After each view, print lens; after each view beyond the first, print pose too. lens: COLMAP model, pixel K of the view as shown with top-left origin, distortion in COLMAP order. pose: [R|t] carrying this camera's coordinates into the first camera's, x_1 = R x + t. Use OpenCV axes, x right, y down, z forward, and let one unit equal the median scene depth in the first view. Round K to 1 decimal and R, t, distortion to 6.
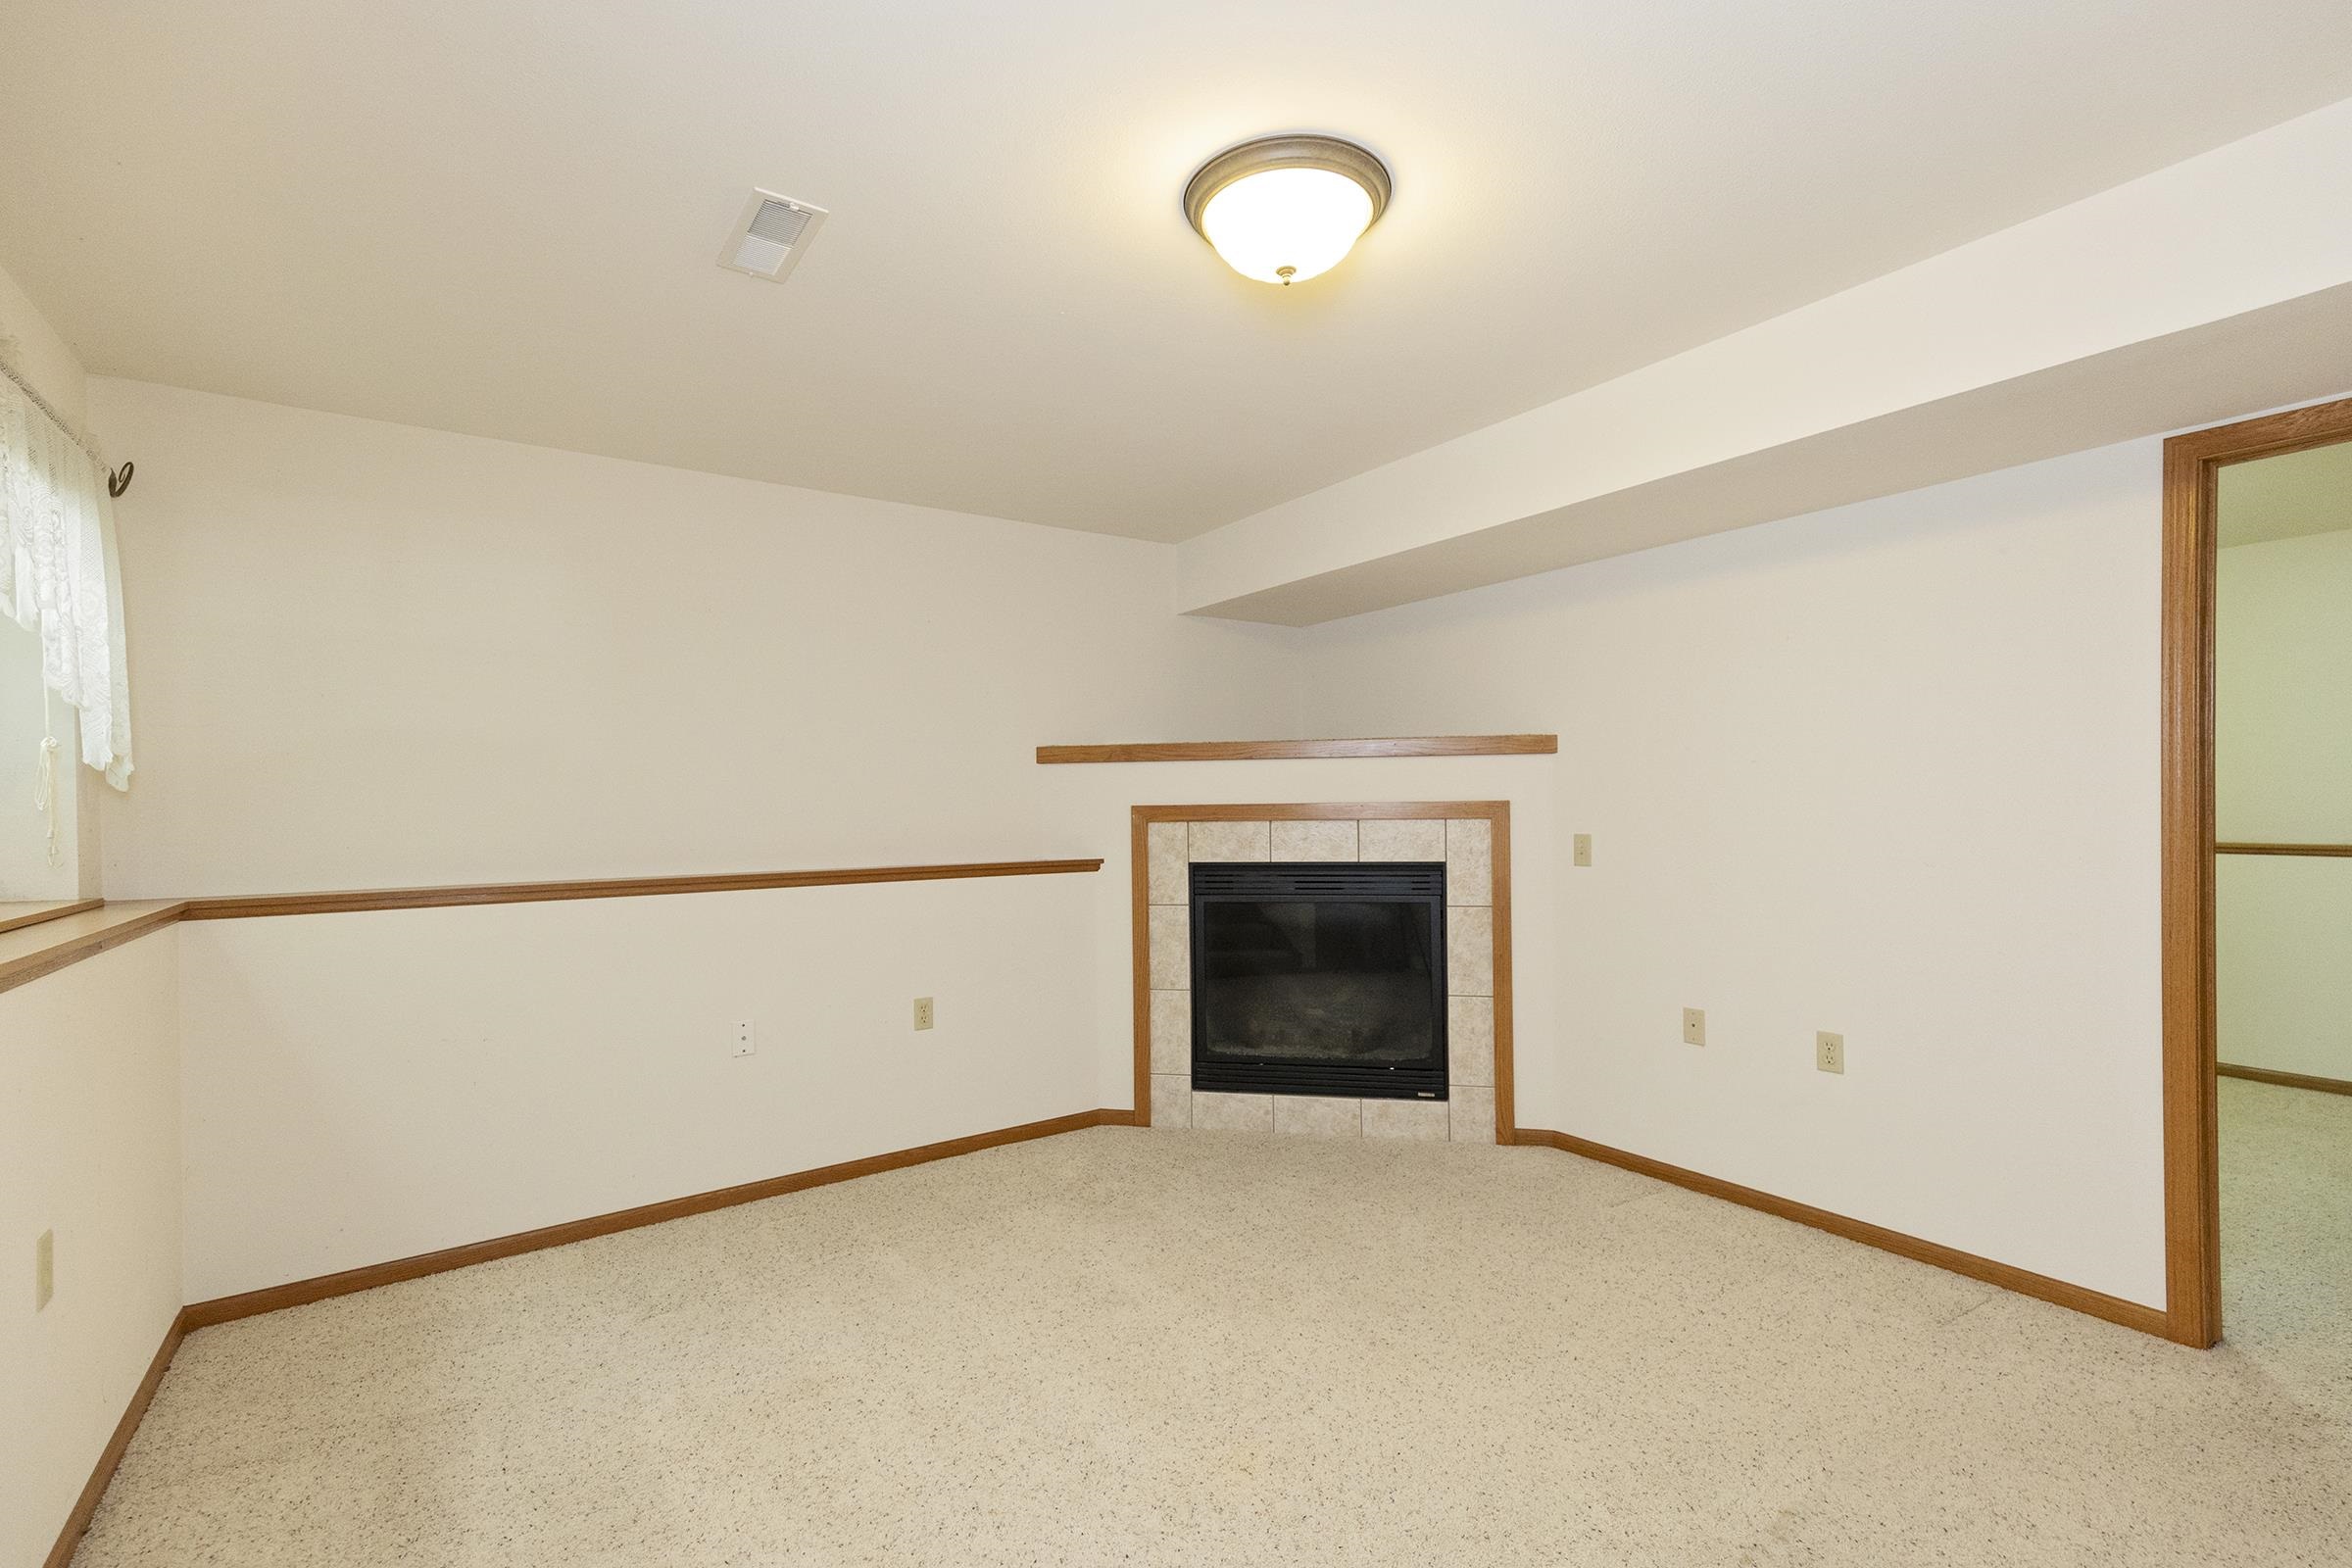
lens RADIAL K [[1082.6, 0, 1188.1], [0, 1082.6, 811.1], [0, 0, 1]] dist [0.031532, 0.000003]
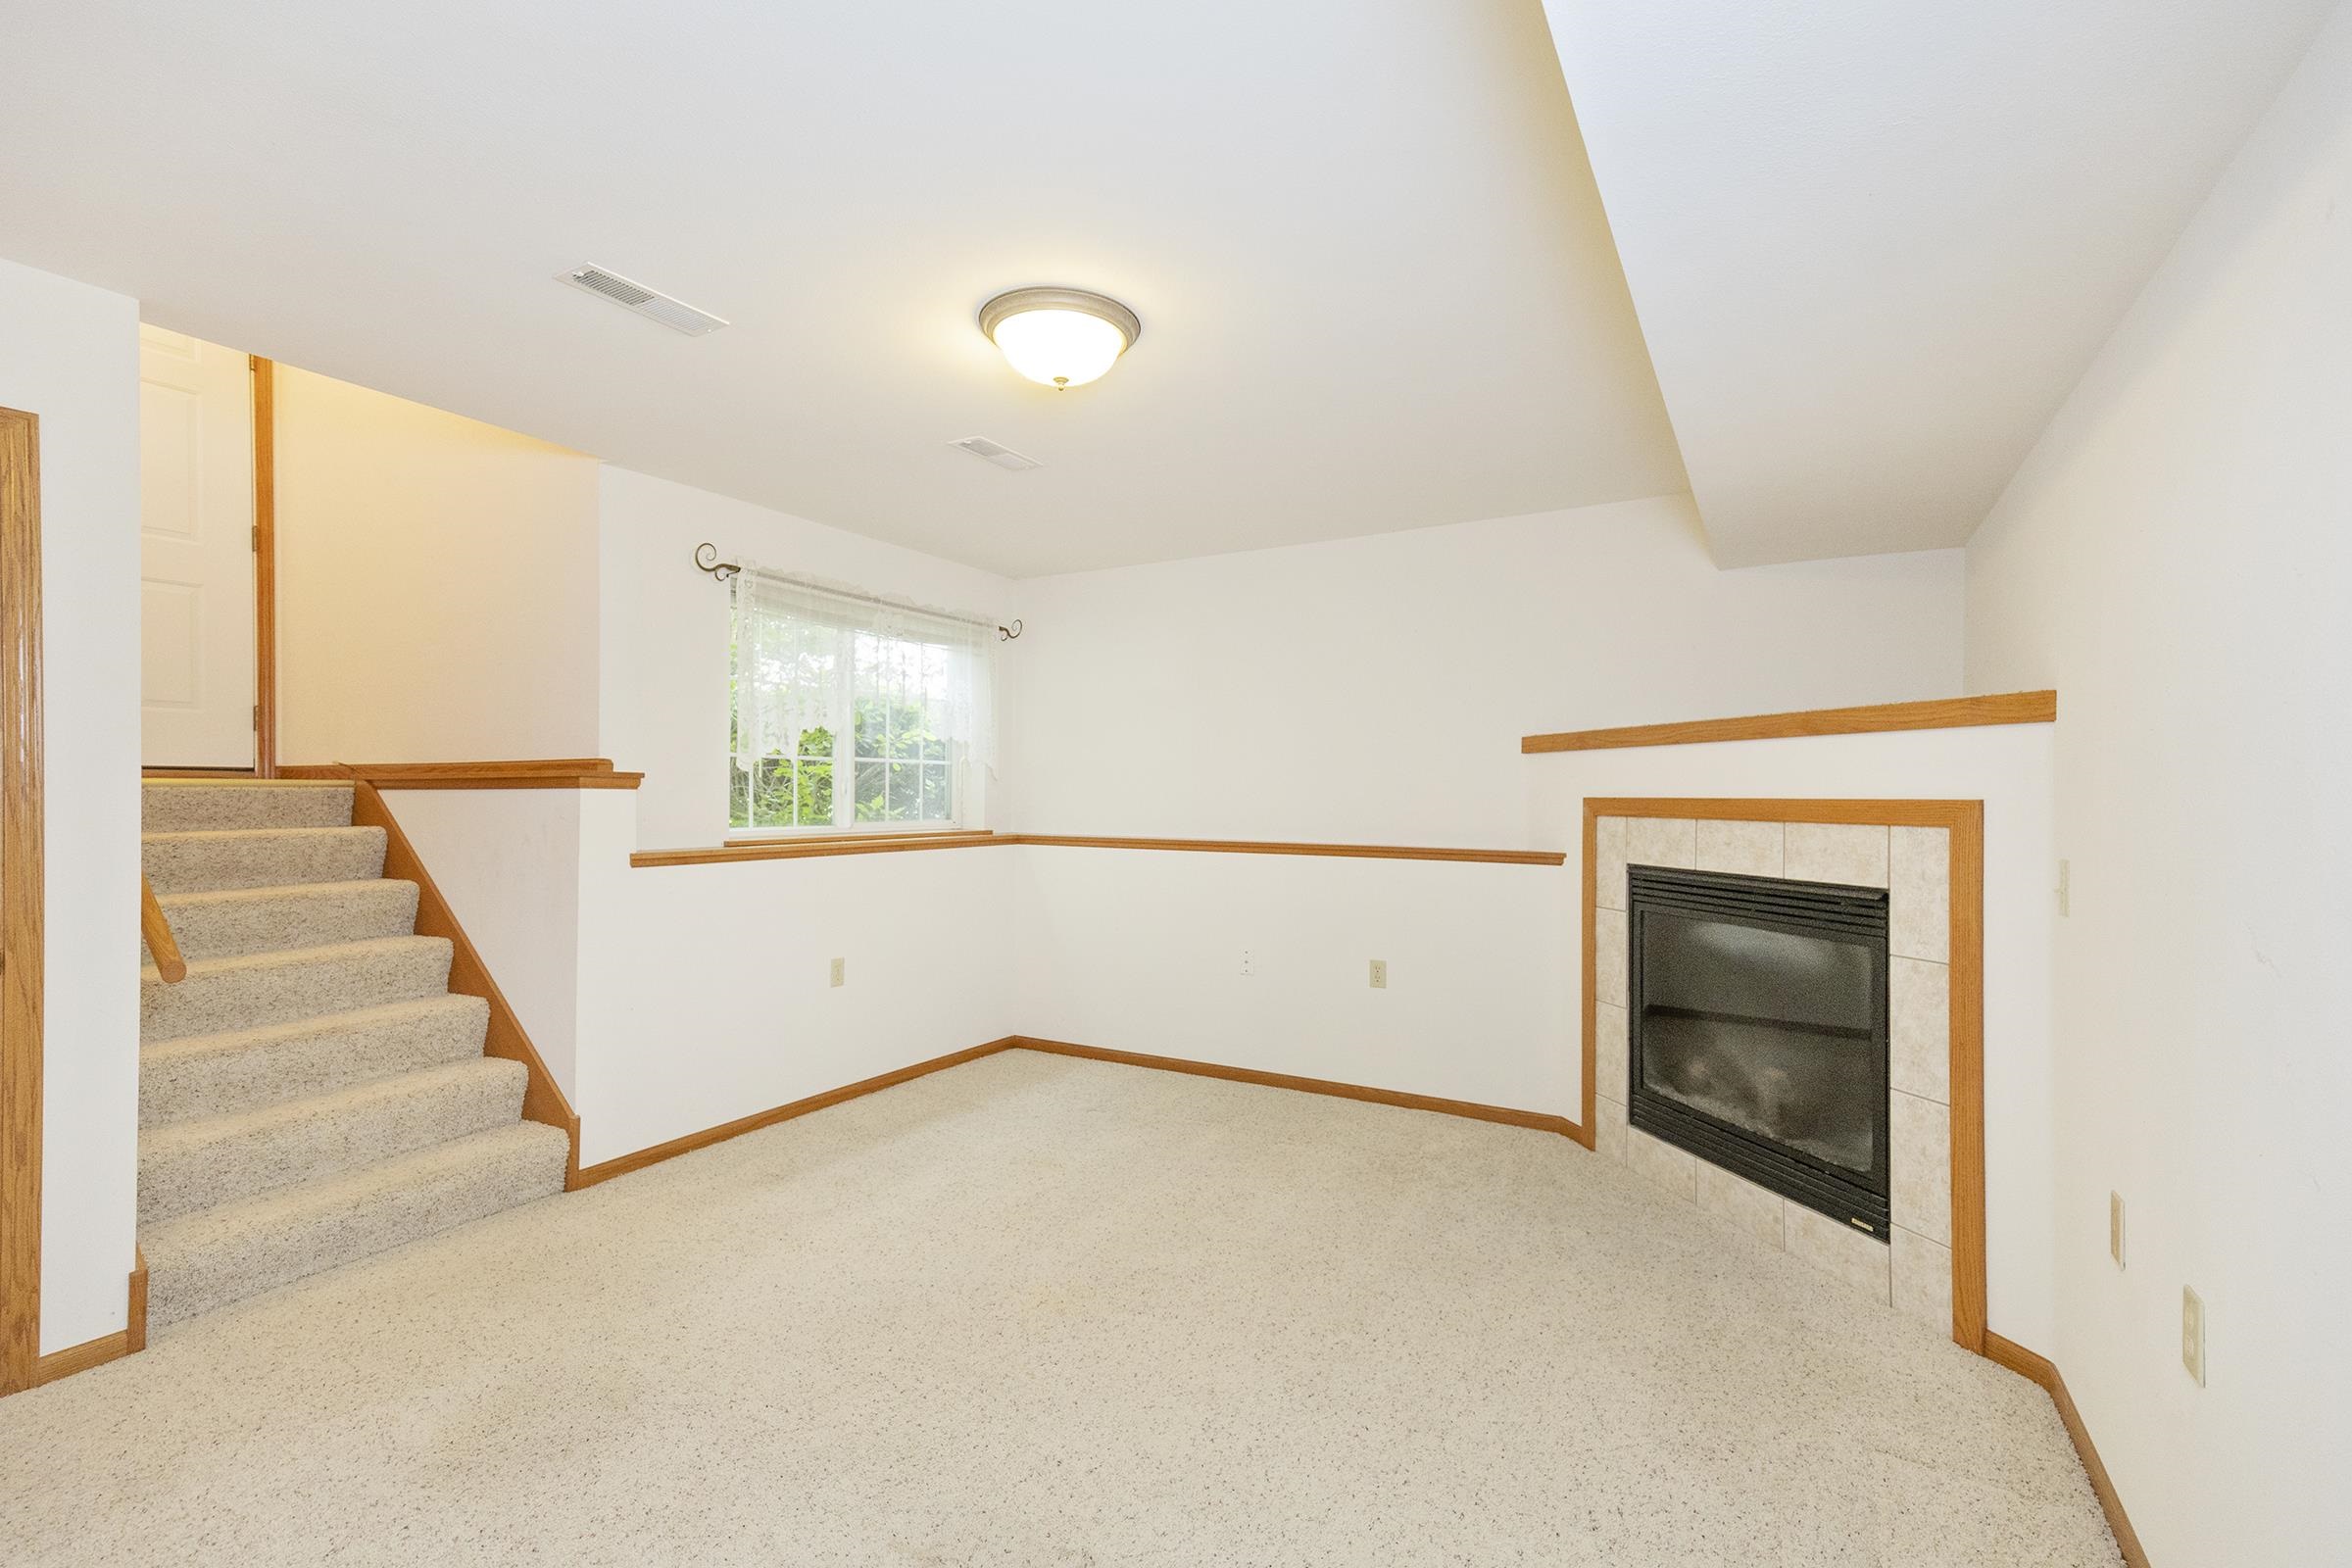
lens RADIAL K [[1082.6, 0, 1188.1], [0, 1082.6, 811.1], [0, 0, 1]] dist [0.031532, 0.000003]
pose [[0.412602, 0.029810, -0.910423, 0.665531], [-0.020527, 0.999515, 0.023425, -0.008125], [0.910680, 0.009023, 0.413014, 0.319176]]
